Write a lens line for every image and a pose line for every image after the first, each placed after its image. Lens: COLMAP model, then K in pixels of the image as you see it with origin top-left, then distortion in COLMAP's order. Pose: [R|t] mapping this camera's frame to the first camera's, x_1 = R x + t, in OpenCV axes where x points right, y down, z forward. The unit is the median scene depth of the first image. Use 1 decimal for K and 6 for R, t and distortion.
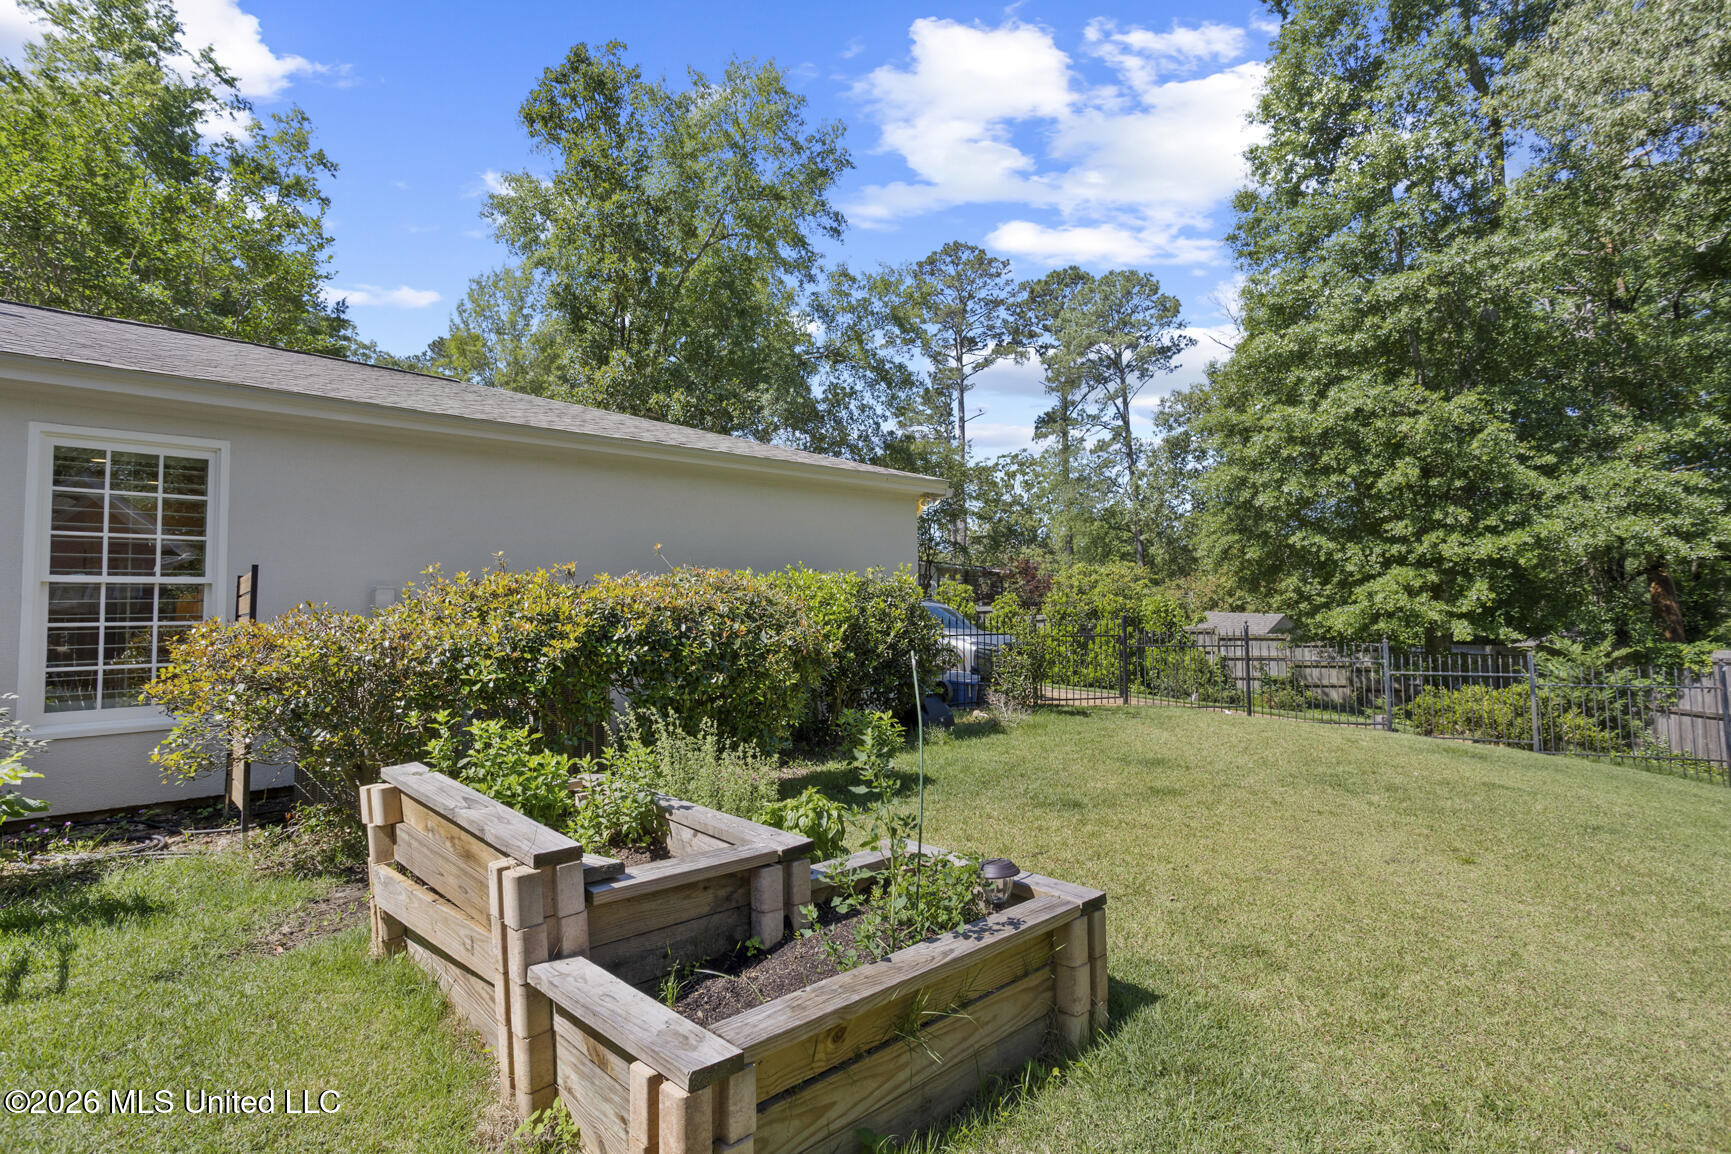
lens RADIAL K [[846.0, 0, 861.1], [0, 846.0, 574.8], [0, 0, 1]] dist [-0.048598, 0.034586]
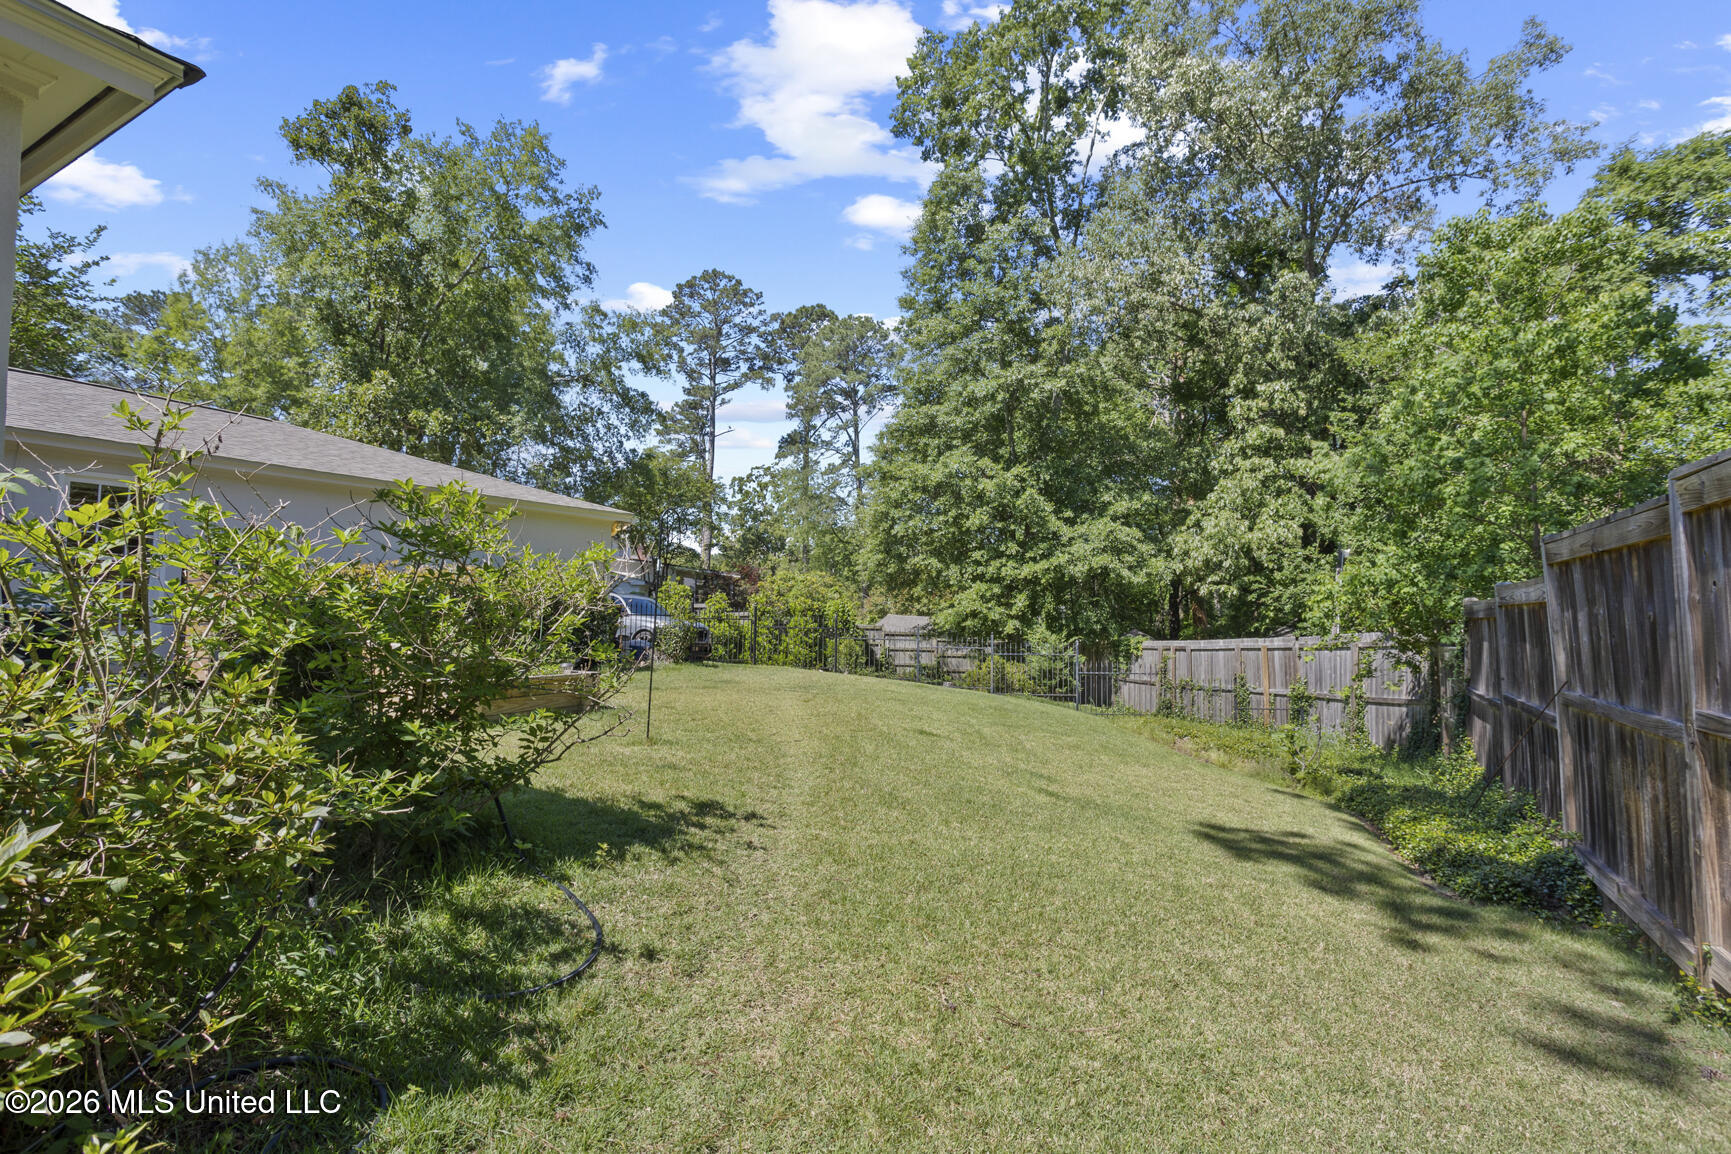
lens RADIAL K [[846.0, 0, 861.1], [0, 846.0, 574.8], [0, 0, 1]] dist [-0.048598, 0.034586]
pose [[0.961038, 0.037817, 0.273816, 0.026382], [-0.036442, 0.999285, -0.010108, -0.000015], [-0.274002, -0.000265, 0.961729, -0.185138]]
